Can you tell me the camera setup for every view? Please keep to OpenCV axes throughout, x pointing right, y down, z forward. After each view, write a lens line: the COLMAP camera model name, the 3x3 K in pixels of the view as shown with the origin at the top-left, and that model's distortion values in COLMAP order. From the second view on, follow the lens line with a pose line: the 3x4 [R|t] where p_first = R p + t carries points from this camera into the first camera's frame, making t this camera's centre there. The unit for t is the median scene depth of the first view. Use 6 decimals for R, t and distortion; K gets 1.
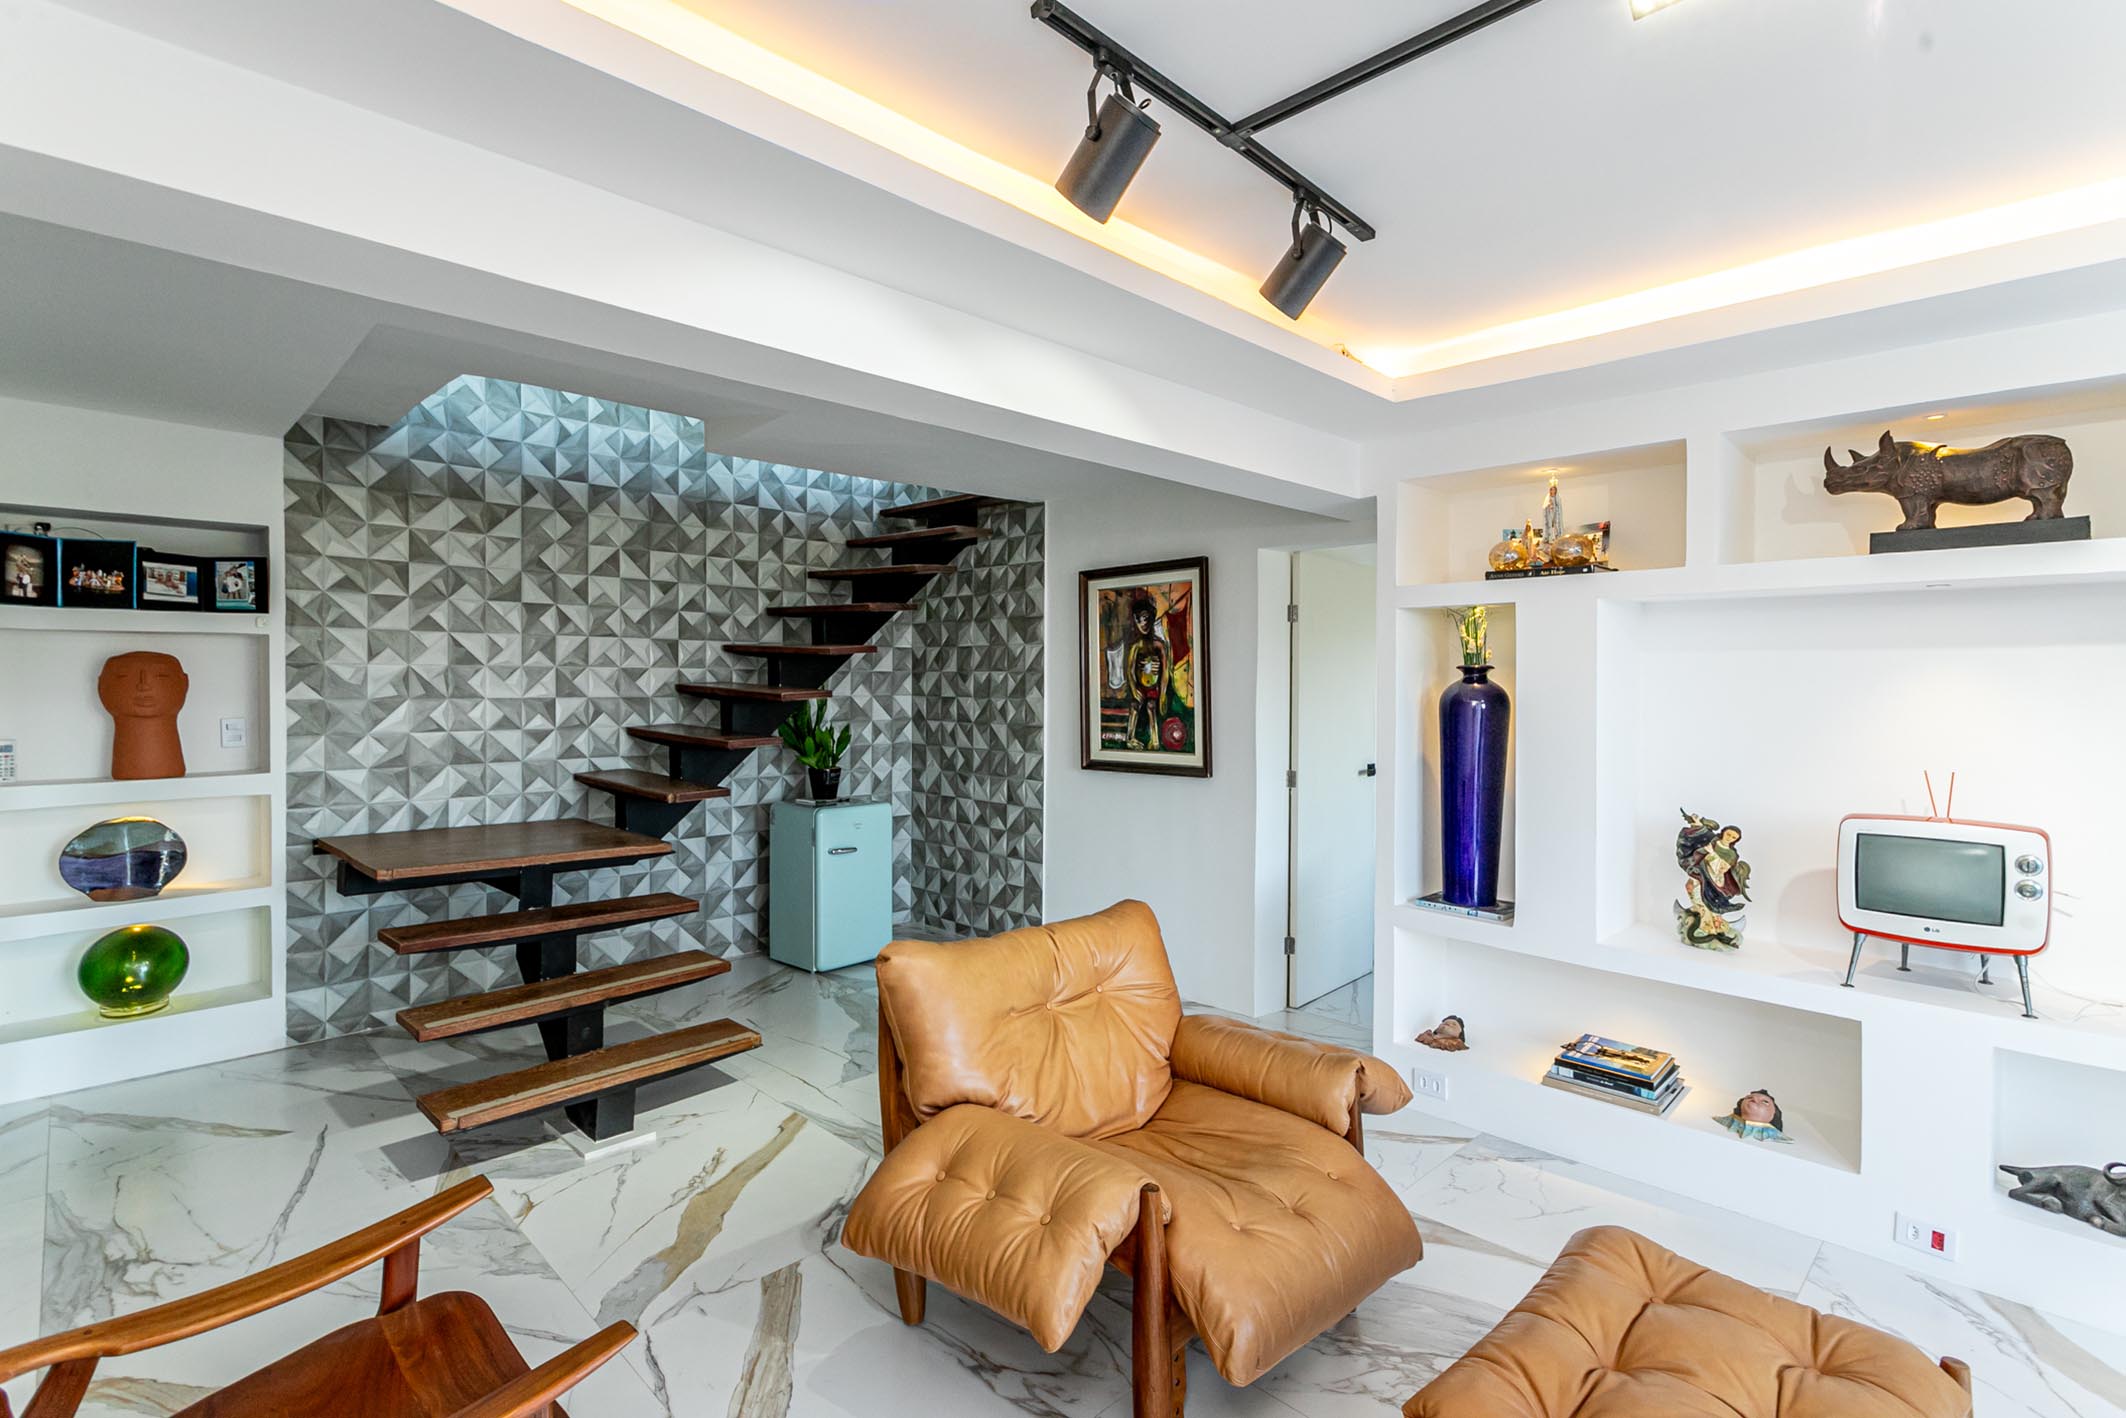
lens RADIAL K [[1016.4, 0, 1065.7], [0, 1016.4, 695.1], [0, 0, 1]] dist [0.001537, 0.002273]
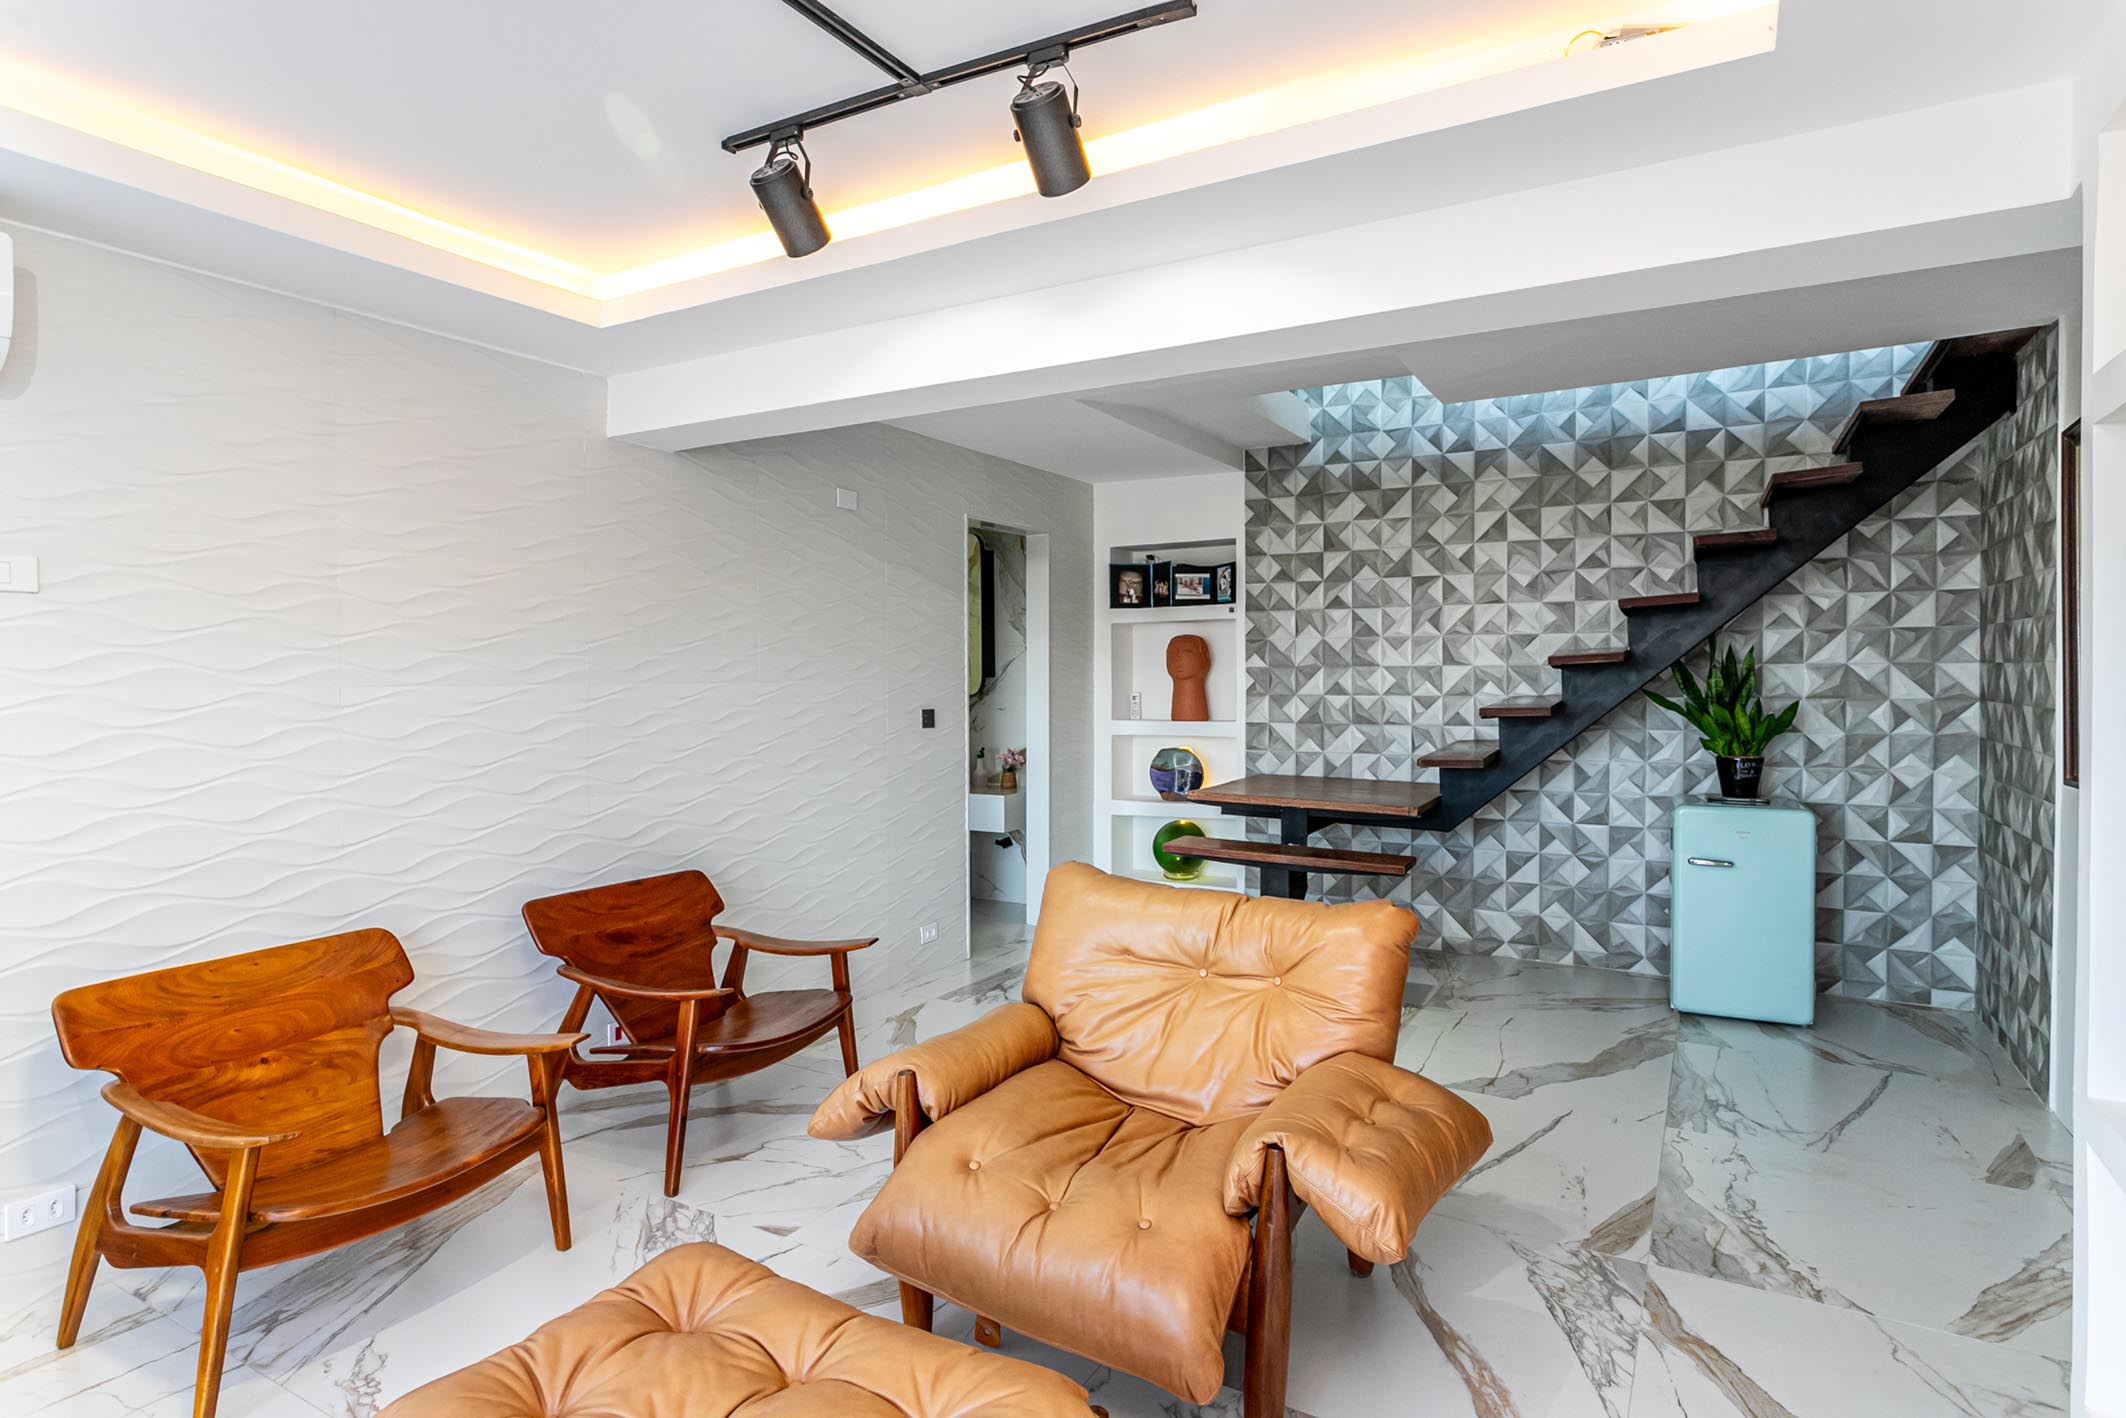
lens RADIAL K [[1148.7, 0, 1058.2], [0, 1148.7, 694.2], [0, 0, 1]] dist [-0.007025, 0.001435]
pose [[0.252308, 0.012818, -0.967562, 0.547503], [-0.006201, 0.999913, 0.011630, 0.020930], [0.967627, 0.003065, 0.252366, 0.340050]]
